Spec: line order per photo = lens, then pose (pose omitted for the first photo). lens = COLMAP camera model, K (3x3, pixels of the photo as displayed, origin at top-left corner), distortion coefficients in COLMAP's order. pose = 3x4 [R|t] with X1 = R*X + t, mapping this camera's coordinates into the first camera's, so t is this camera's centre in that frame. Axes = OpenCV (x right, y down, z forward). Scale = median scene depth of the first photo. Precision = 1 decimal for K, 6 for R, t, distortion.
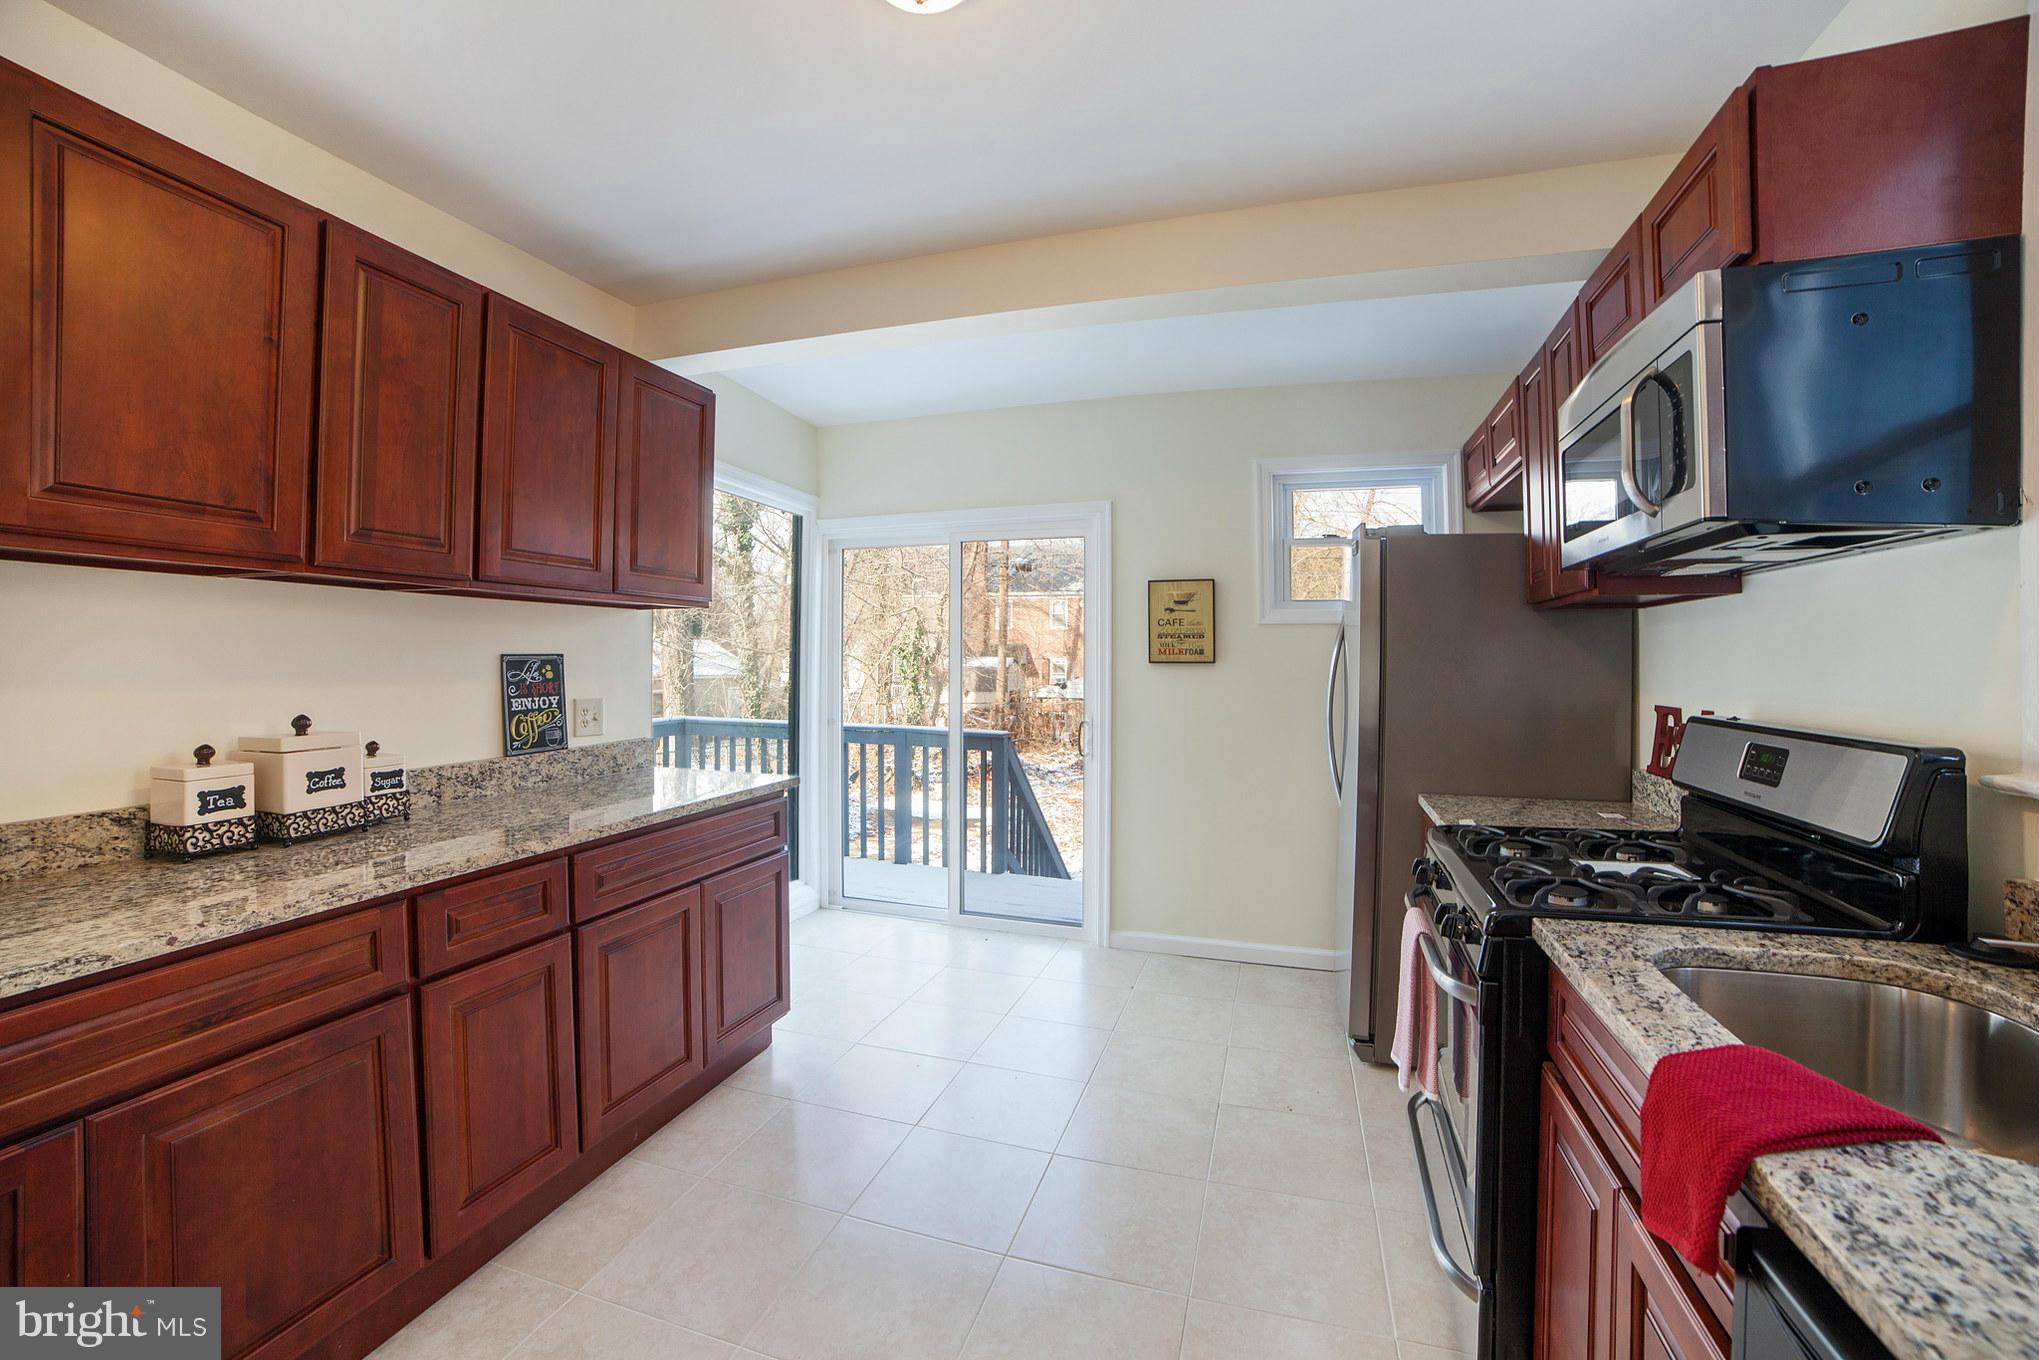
lens RADIAL K [[857.8, 0, 1014.1], [0, 857.8, 685.4], [0, 0, 1]] dist [-0.096104, 0.036215]
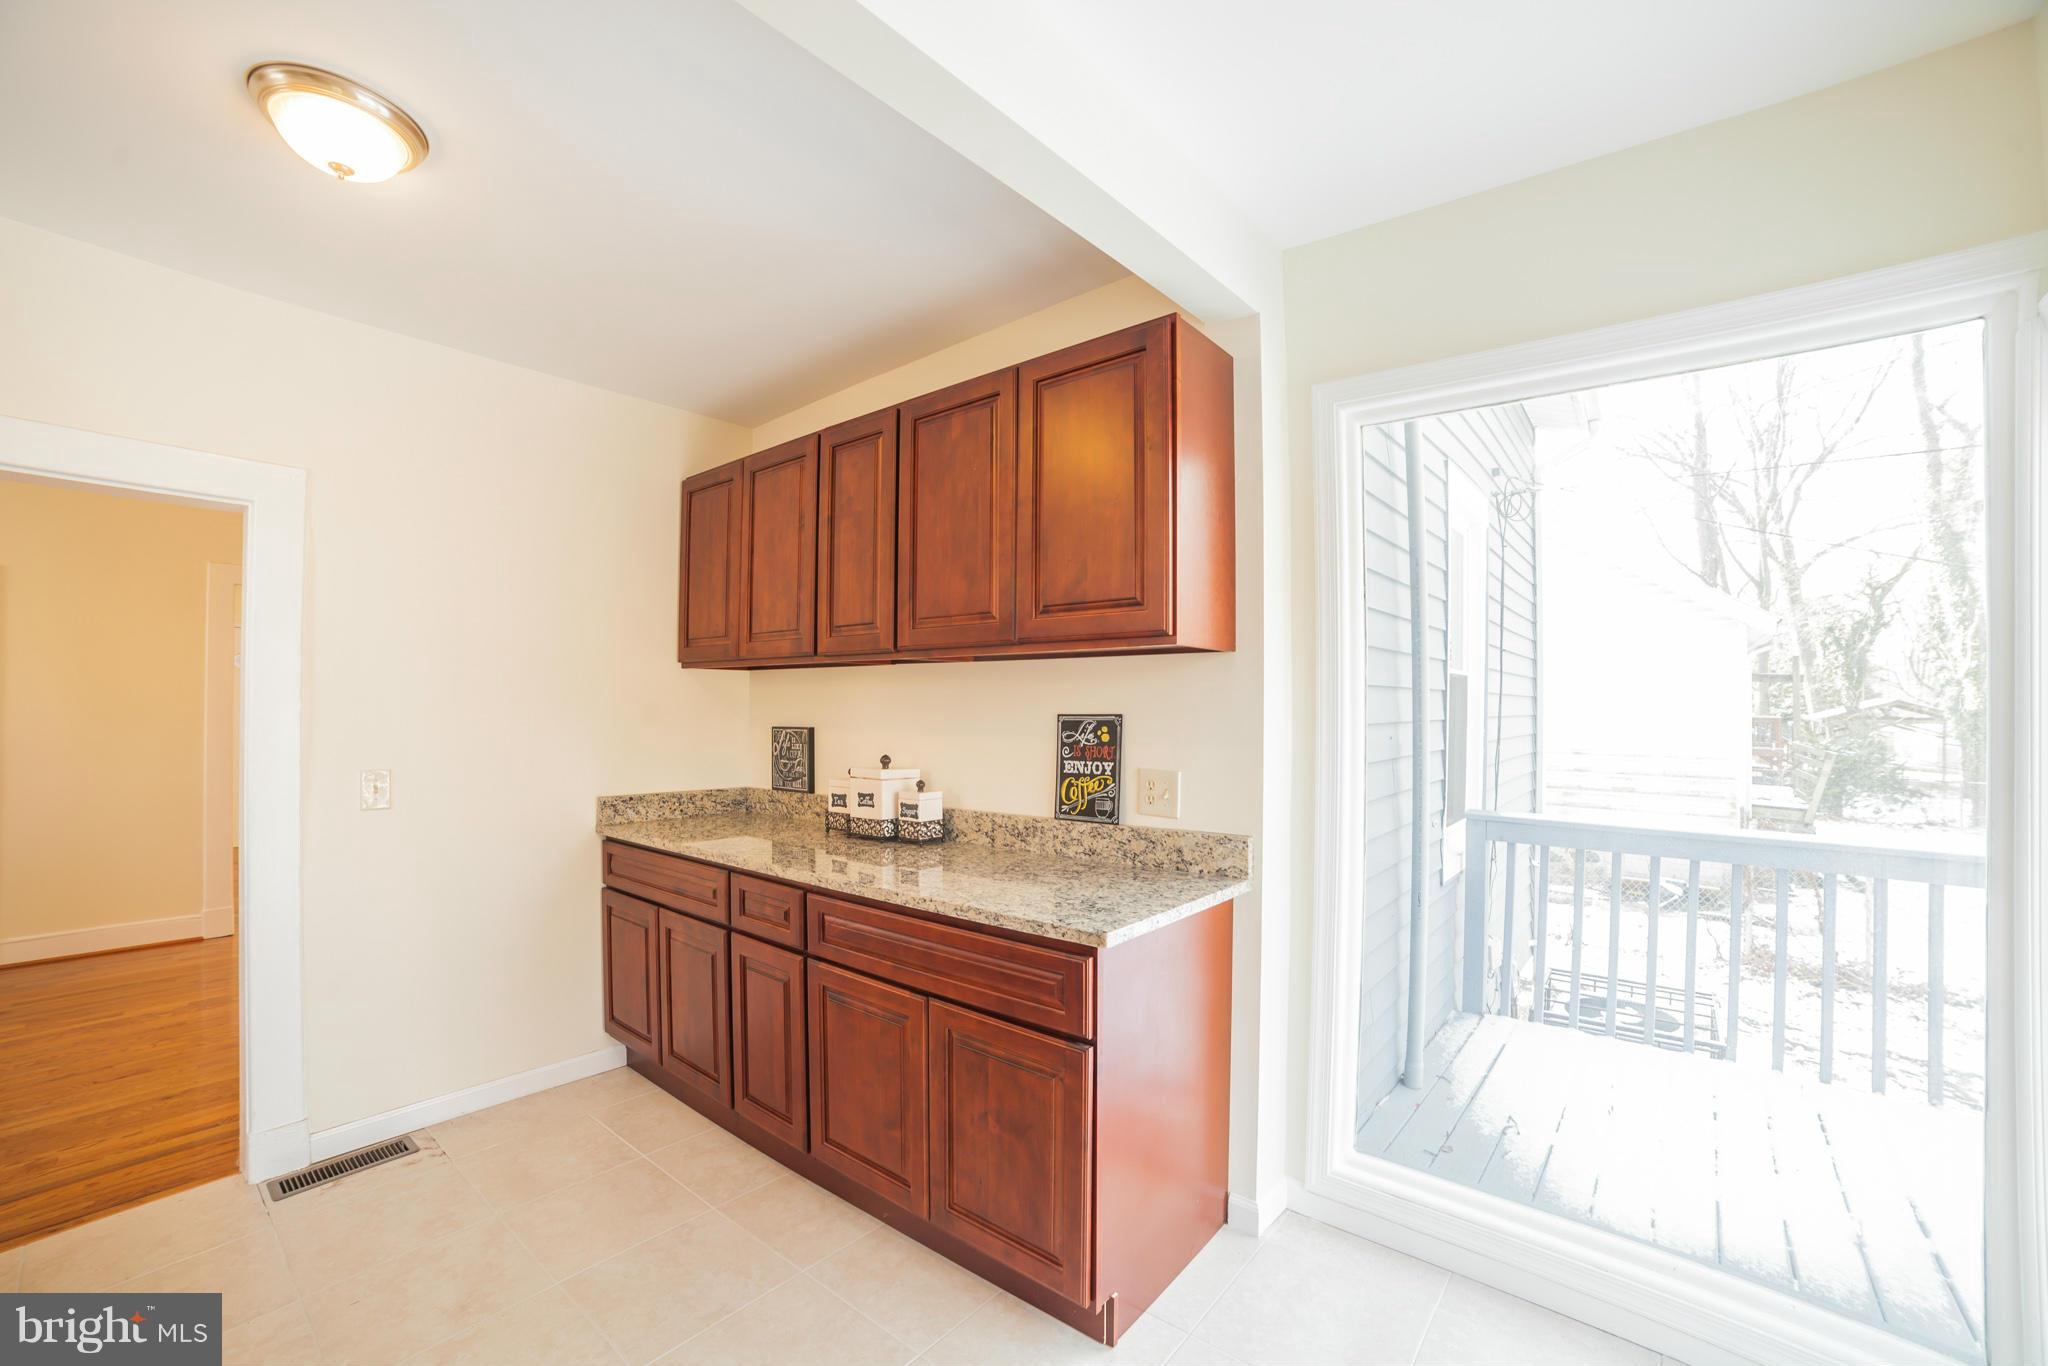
lens RADIAL K [[861.6, 0, 1018.5], [0, 861.6, 688.5], [0, 0, 1]] dist [-0.096104, 0.036215]
pose [[-0.370853, -0.020591, -0.928463, 0.349004], [-0.033395, 0.999403, -0.008826, -0.057043], [0.928091, 0.027733, -0.371319, 1.323464]]
